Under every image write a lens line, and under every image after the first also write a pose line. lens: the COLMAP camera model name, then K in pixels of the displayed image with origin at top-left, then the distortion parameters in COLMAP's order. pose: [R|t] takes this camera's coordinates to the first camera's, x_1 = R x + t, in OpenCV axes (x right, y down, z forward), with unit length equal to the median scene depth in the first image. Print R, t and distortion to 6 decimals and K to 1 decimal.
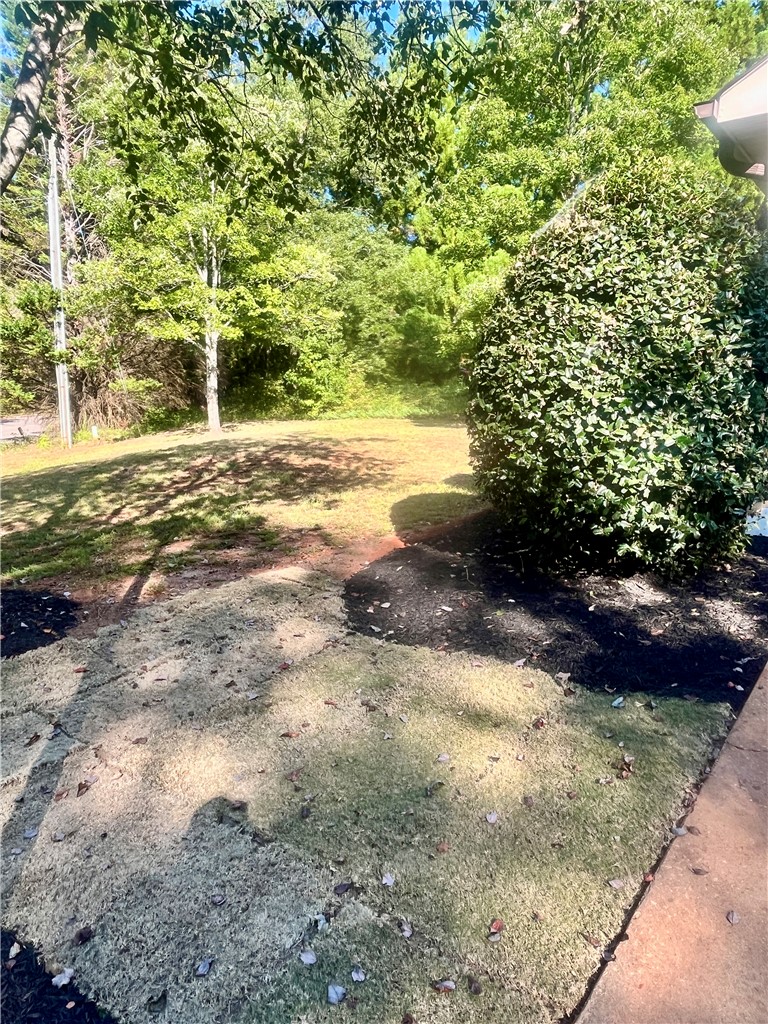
lens RADIAL K [[686.9, 0, 383.1], [0, 686.9, 511.7], [0, 0, 1]] dist [-0.010977, -0.005215]
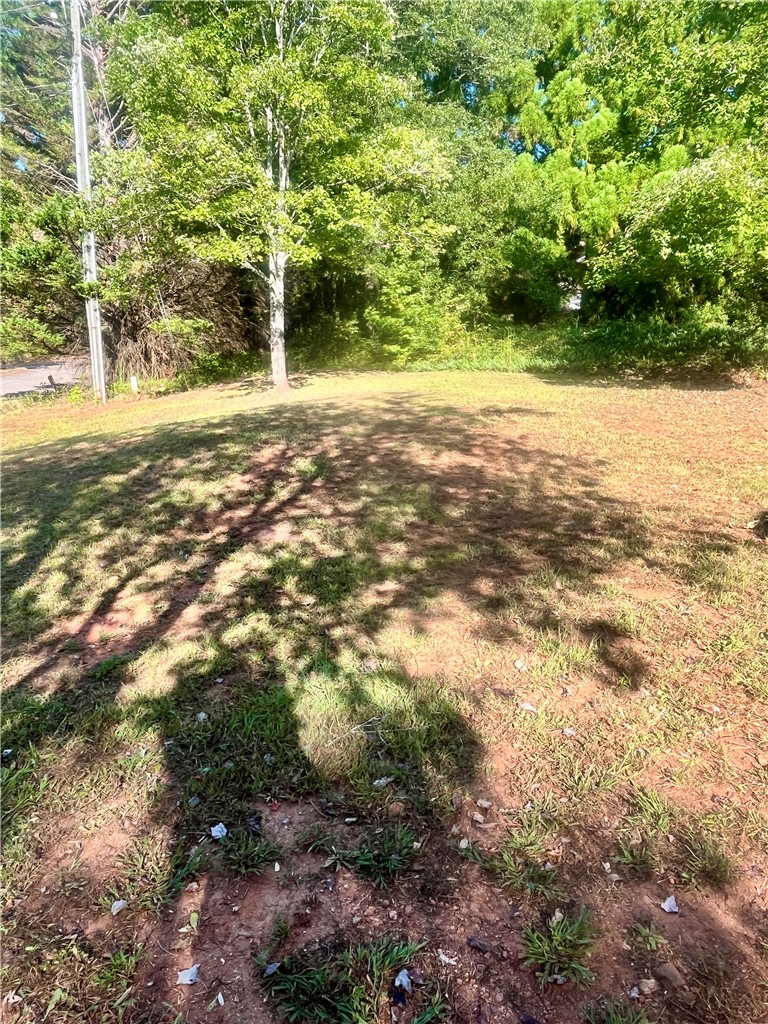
lens RADIAL K [[686.9, 0, 385.1], [0, 686.9, 512.3], [0, 0, 1]] dist [-0.010977, -0.005215]
pose [[0.997031, 0.024289, -0.073069, -0.062123], [-0.017982, 0.996154, 0.085758, -0.041807], [0.074871, -0.084190, 0.993633, 0.209923]]
